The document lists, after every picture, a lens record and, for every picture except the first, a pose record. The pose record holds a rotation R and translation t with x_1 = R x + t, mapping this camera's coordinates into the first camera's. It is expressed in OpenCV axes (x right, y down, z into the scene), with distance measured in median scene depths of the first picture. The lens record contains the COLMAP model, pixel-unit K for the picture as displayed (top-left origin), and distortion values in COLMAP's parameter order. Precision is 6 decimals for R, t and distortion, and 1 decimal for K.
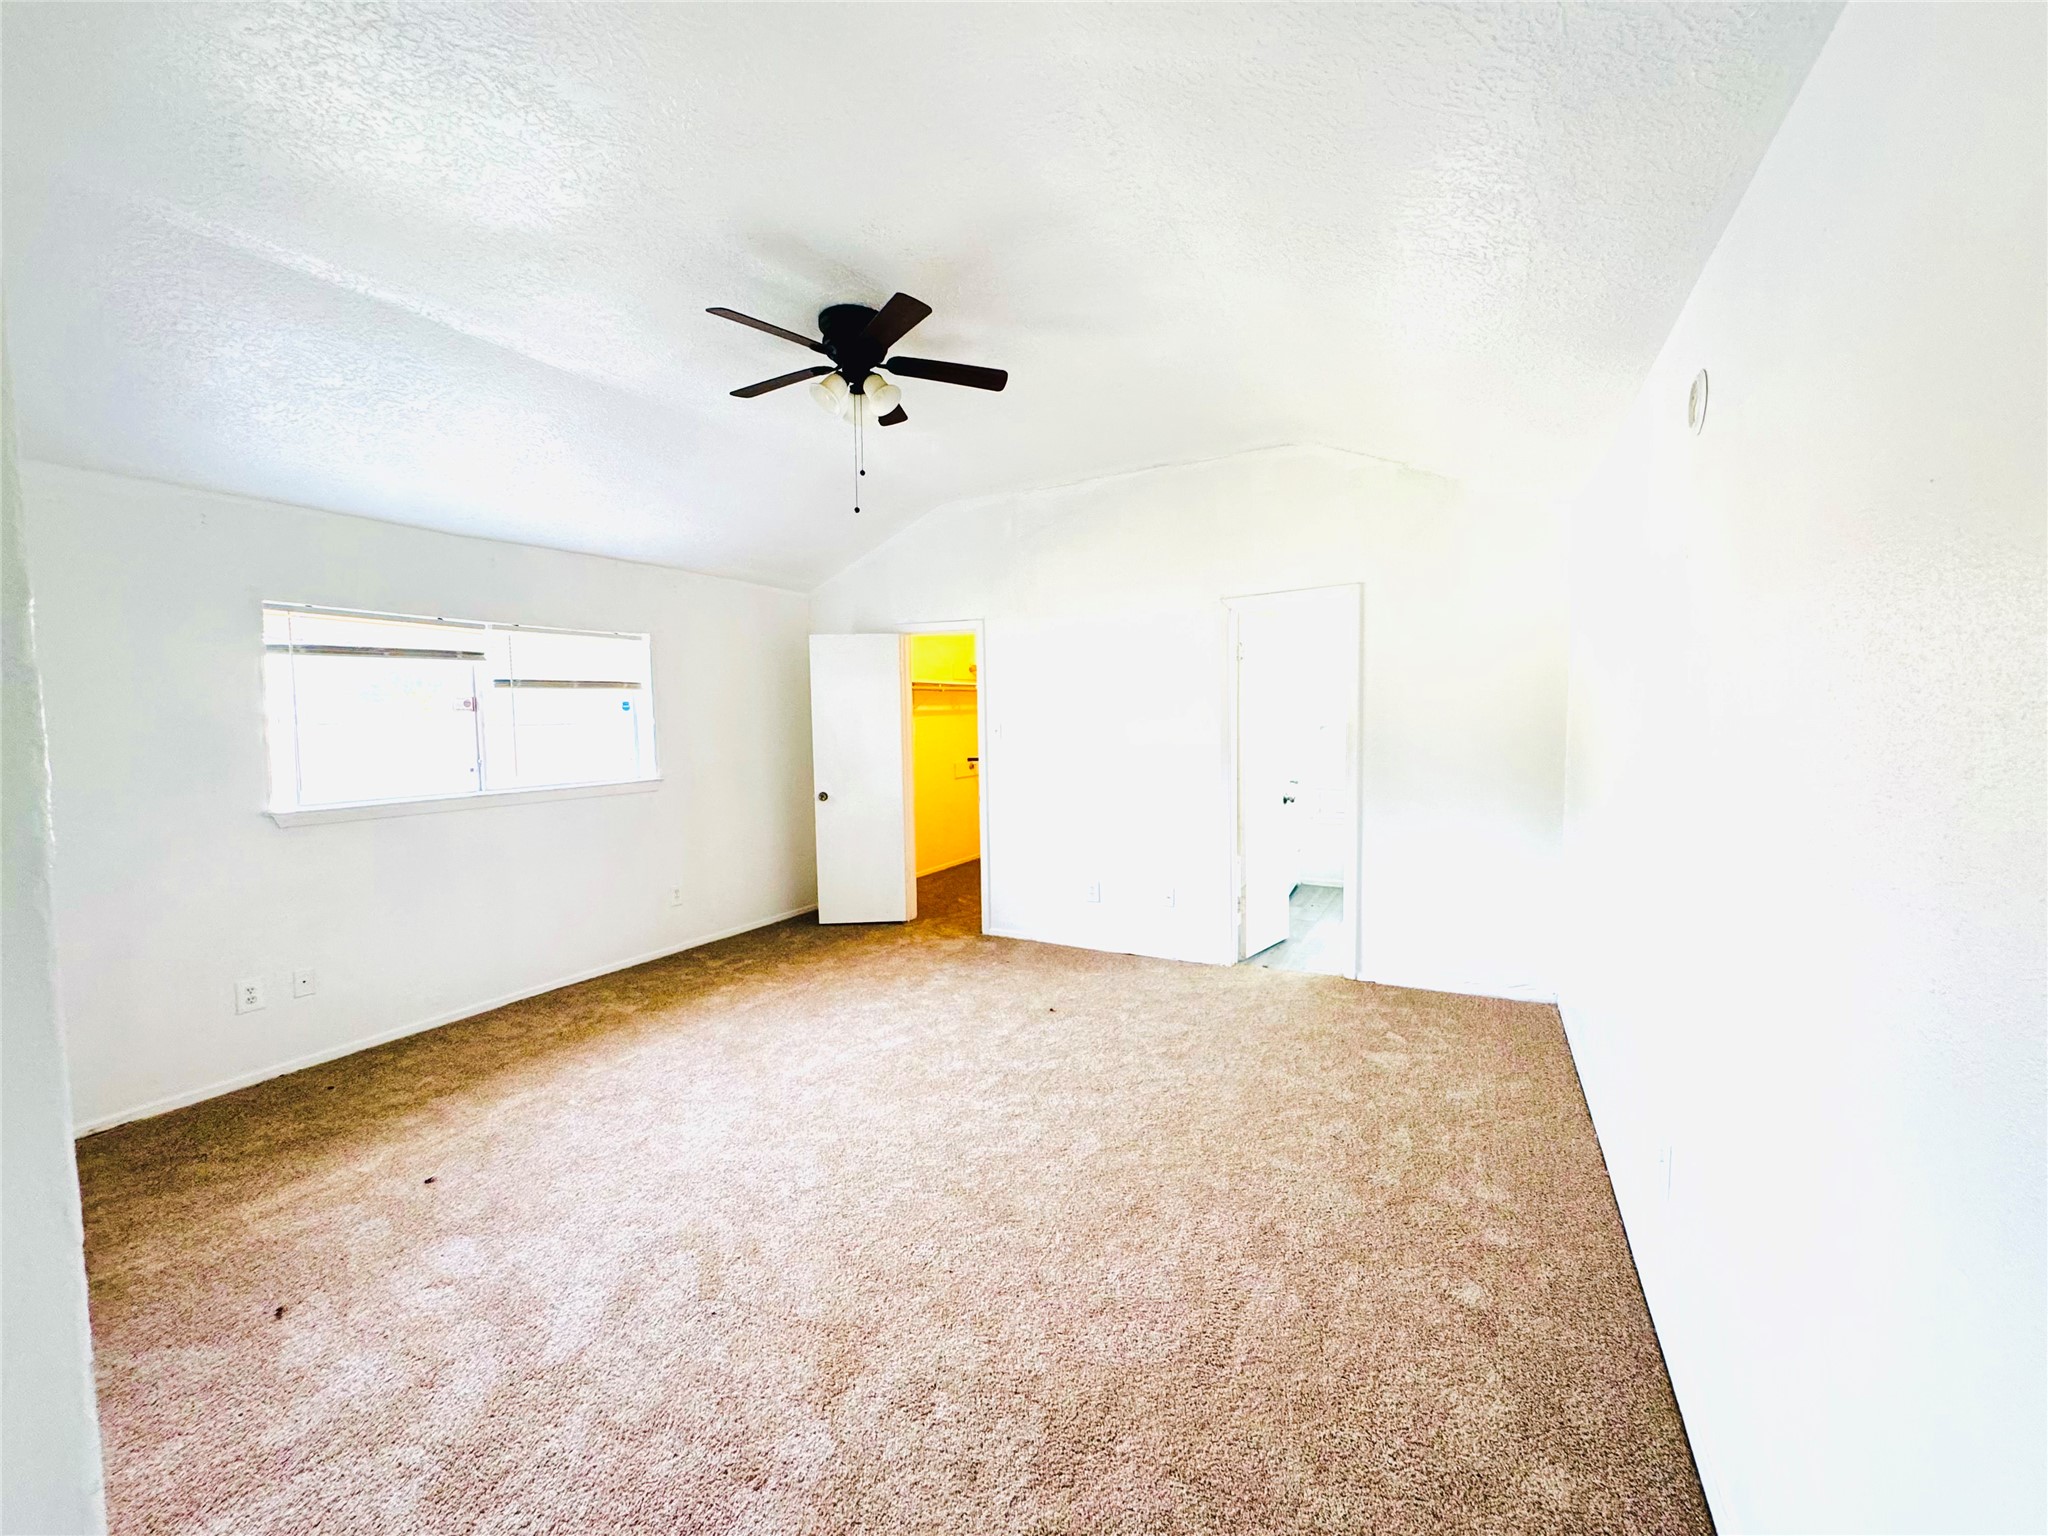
lens RADIAL K [[814.5, 0, 1019.9], [0, 814.5, 770.8], [0, 0, 1]] dist [-0.002695, 0.000353]
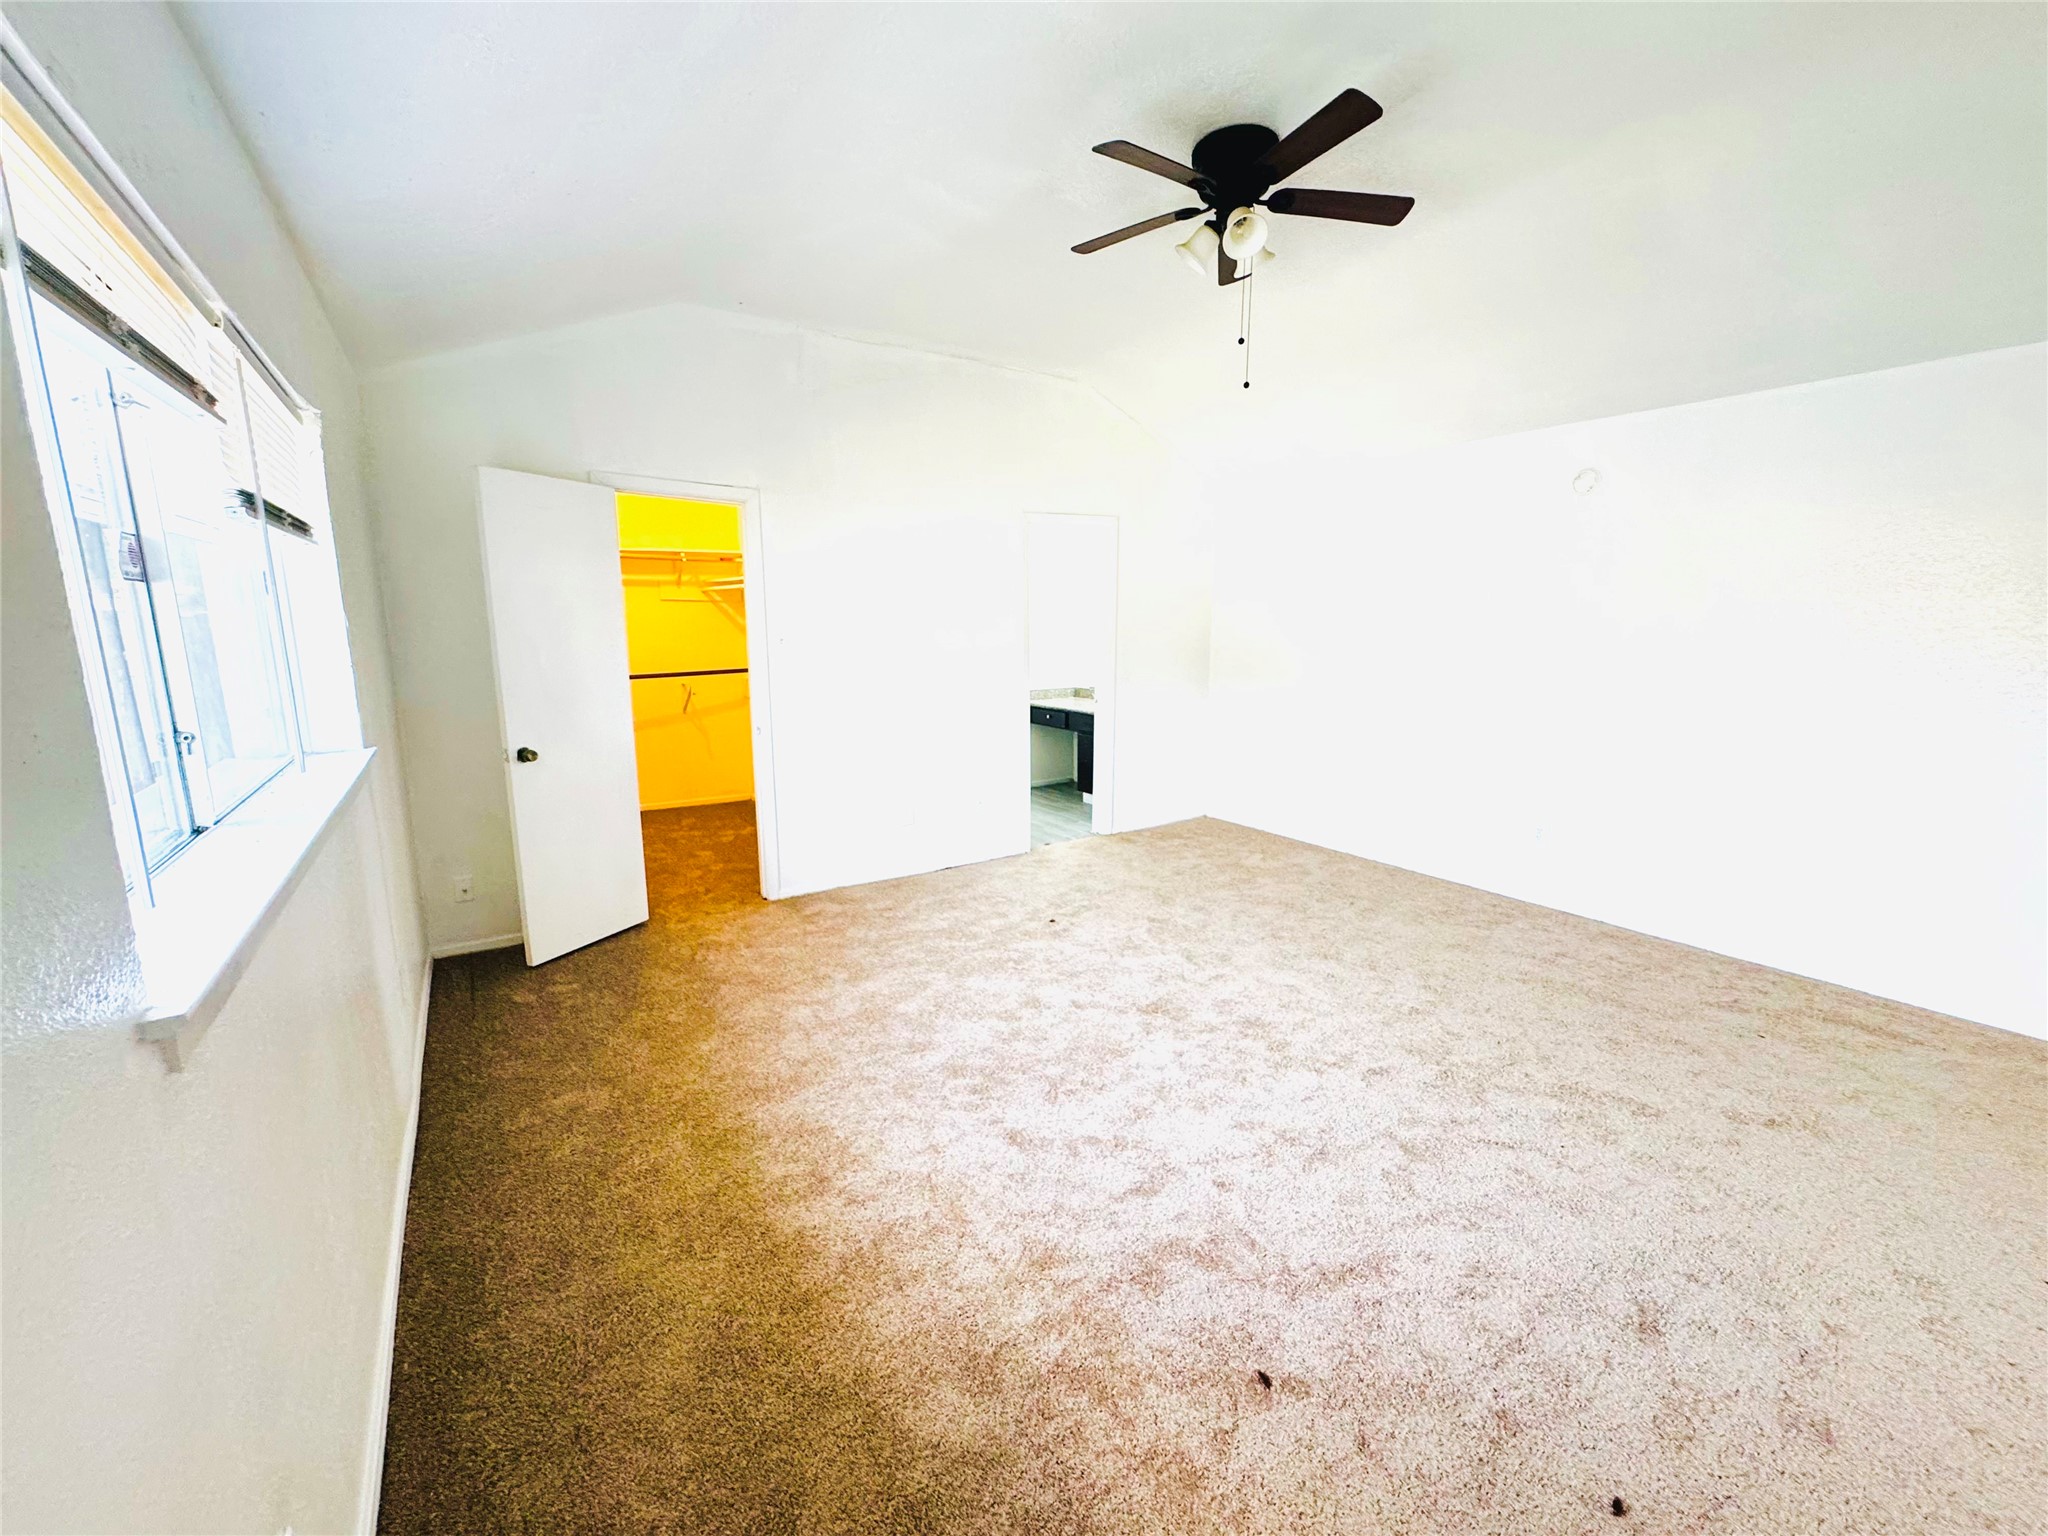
lens RADIAL K [[814.5, 0, 1018.2], [0, 814.5, 760.7], [0, 0, 1]] dist [-0.002695, 0.000353]
pose [[0.469827, -0.138193, 0.871875, -0.646384], [0.046755, 0.990180, 0.131750, -0.027704], [-0.881519, -0.021135, 0.471674, 0.450437]]
